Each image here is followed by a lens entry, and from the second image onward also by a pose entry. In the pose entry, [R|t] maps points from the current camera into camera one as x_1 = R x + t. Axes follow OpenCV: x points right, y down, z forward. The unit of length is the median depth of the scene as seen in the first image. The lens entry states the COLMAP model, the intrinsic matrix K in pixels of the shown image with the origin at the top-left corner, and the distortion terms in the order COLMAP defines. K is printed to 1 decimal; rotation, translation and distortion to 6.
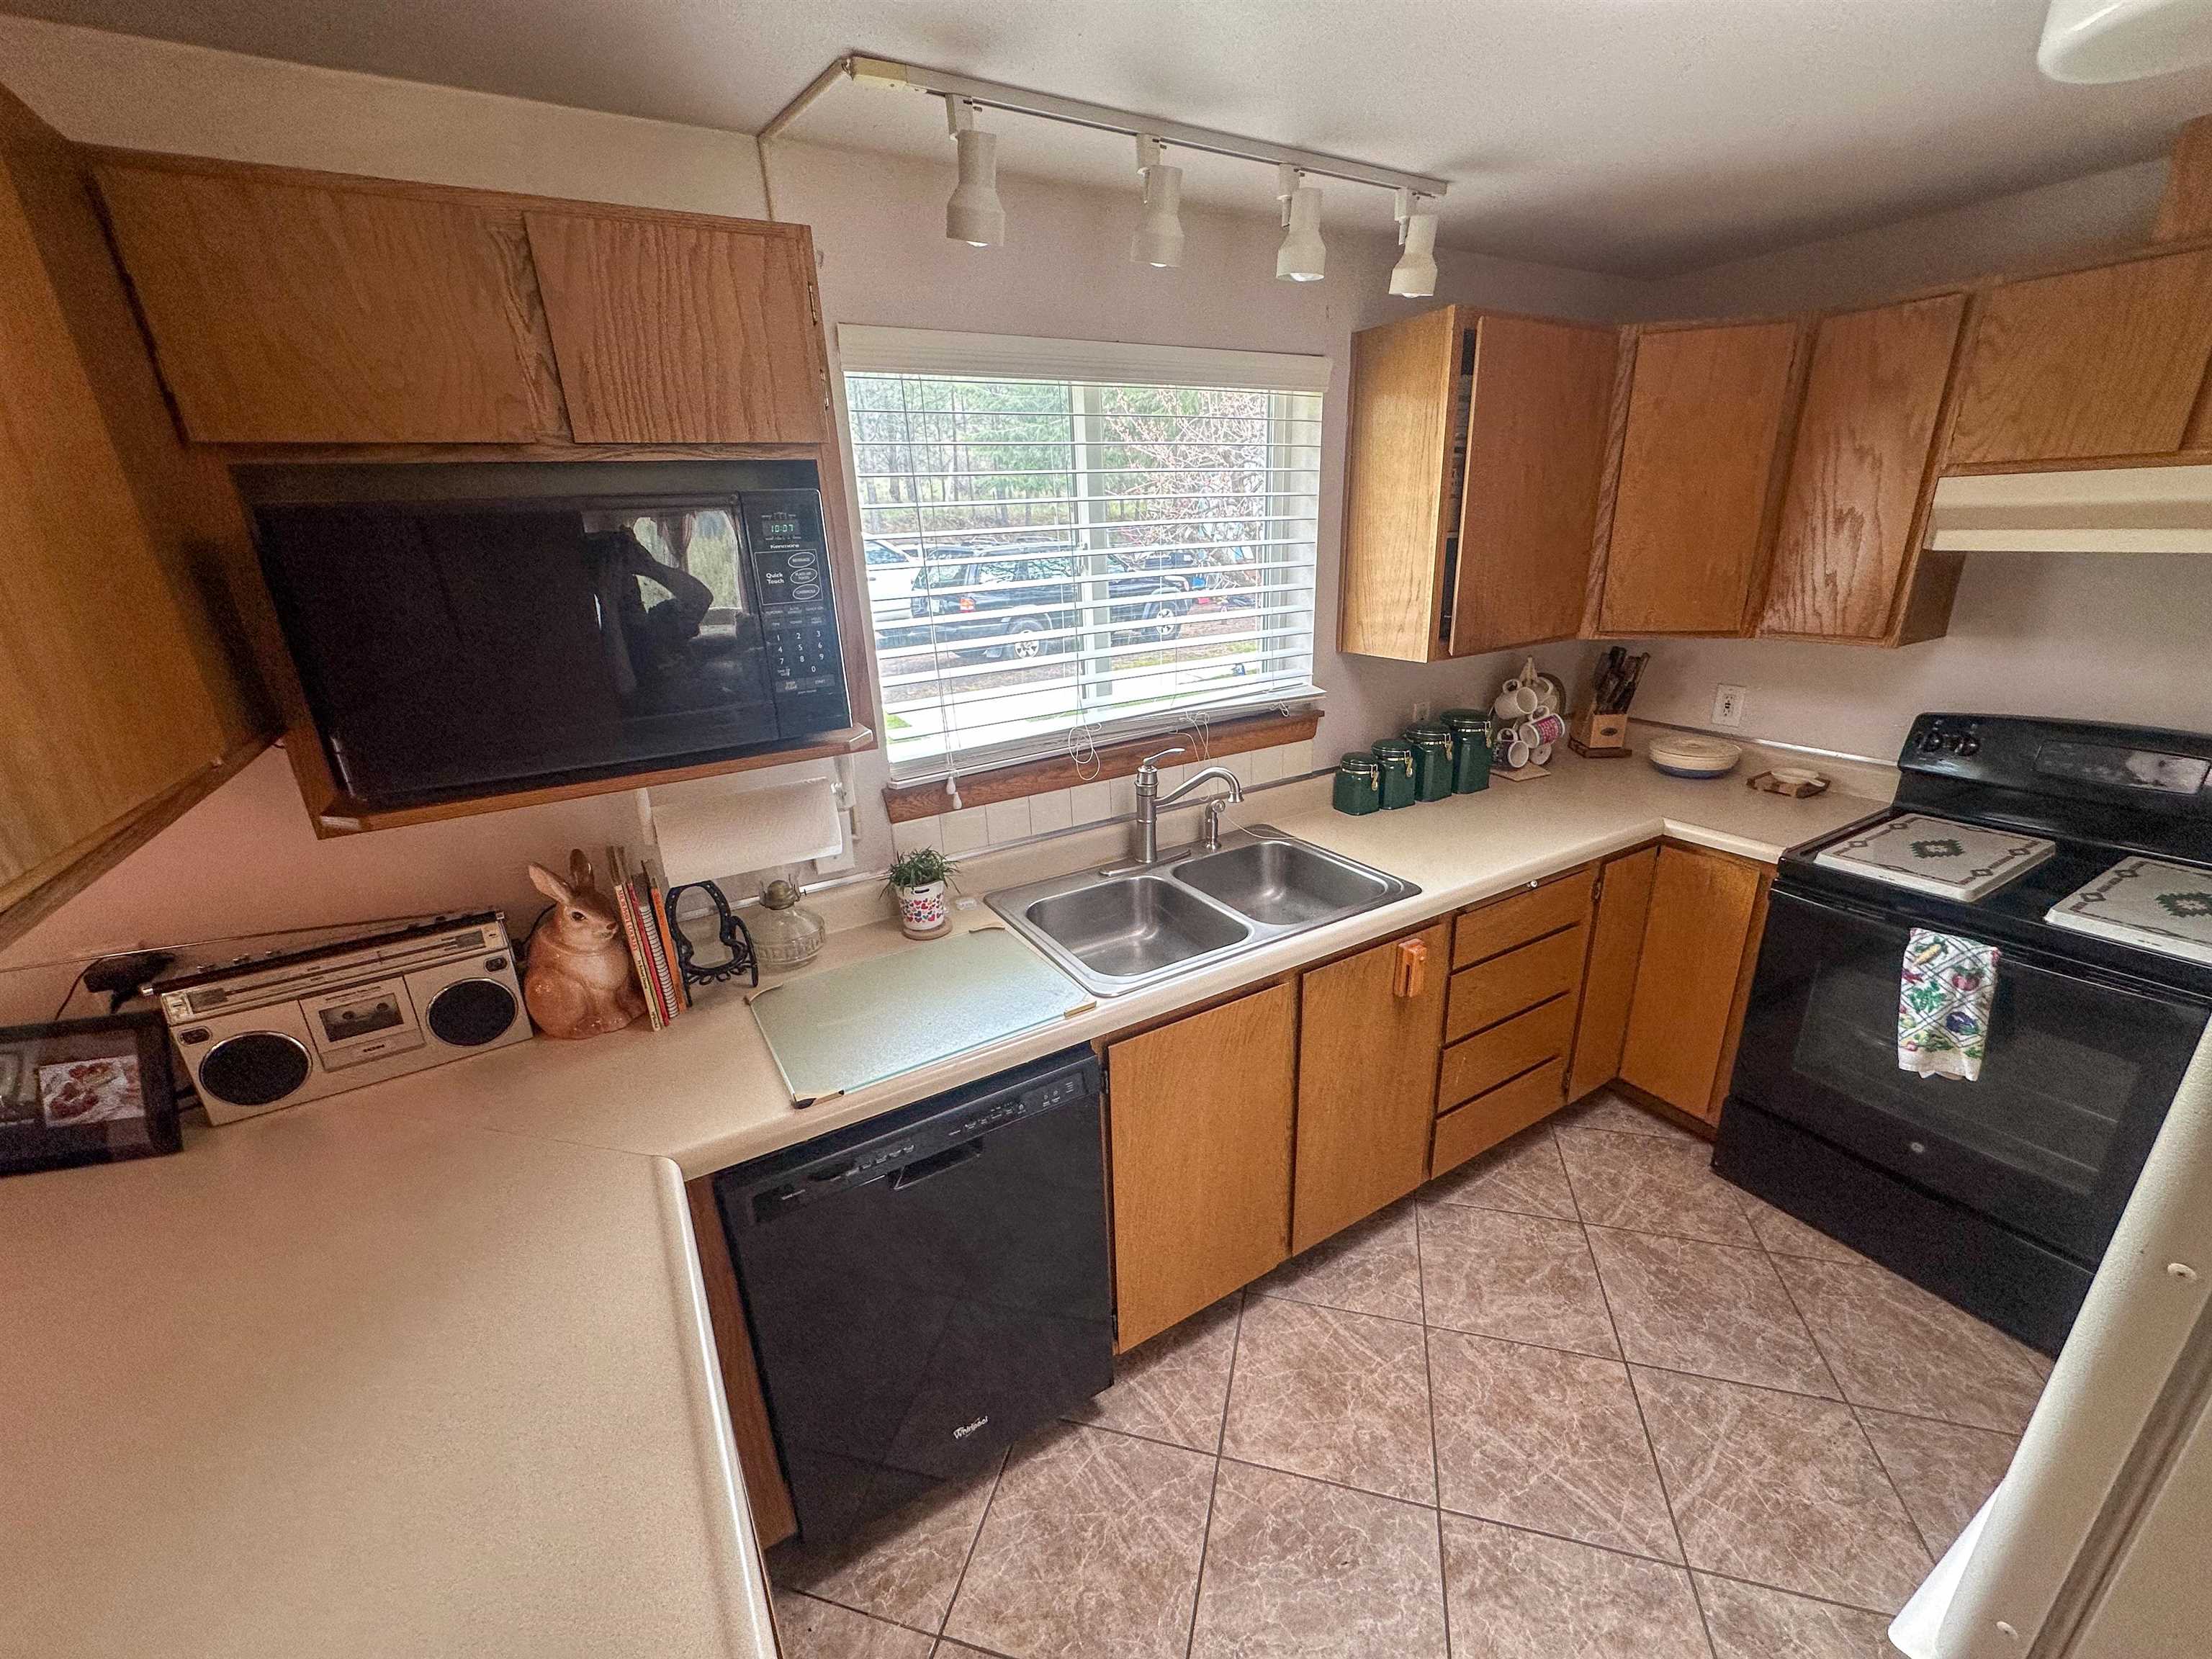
lens RADIAL K [[882.1, 0, 1108.1], [0, 882.1, 828.9], [0, 0, 1]] dist [-0.003215, 0.001163]
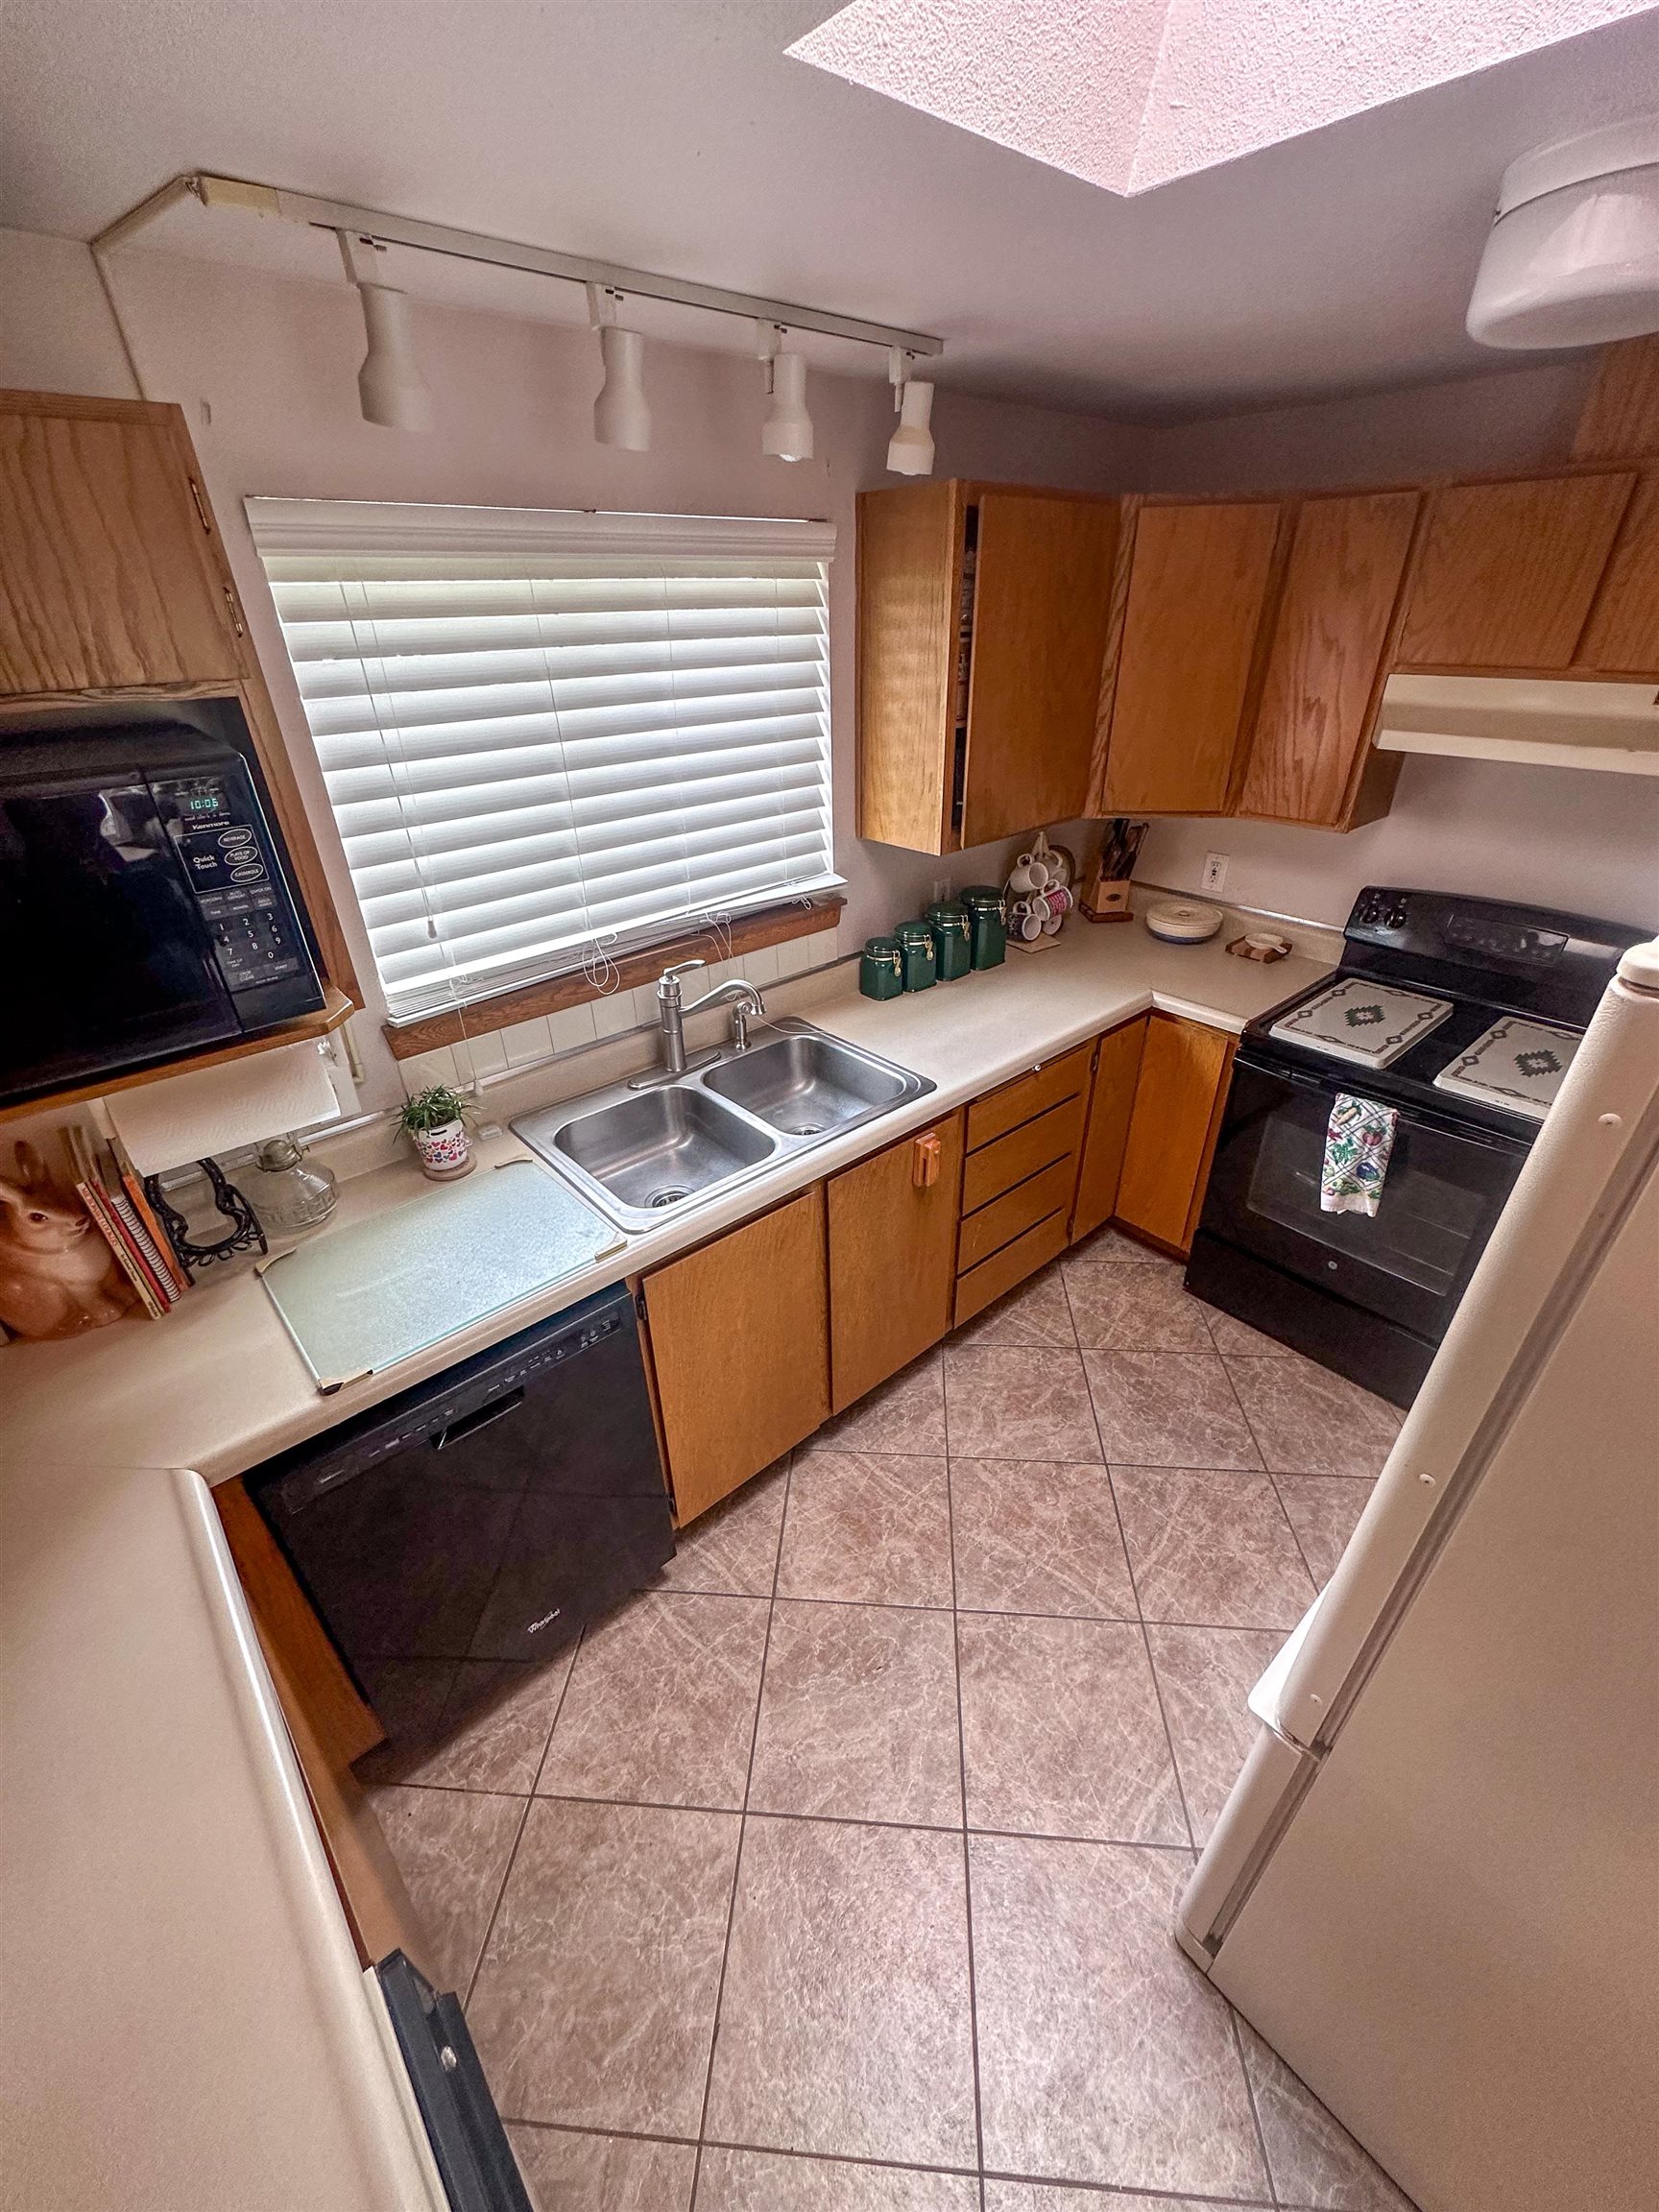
lens RADIAL K [[882.1, 0, 831.1], [0, 882.1, 1098.4], [0, 0, 1]] dist [-0.003215, 0.001163]
pose [[0.981830, -0.076563, 0.173629, 0.047238], [0.044202, 0.982097, 0.183114, -0.124827], [-0.184541, -0.172112, 0.967637, -0.011622]]
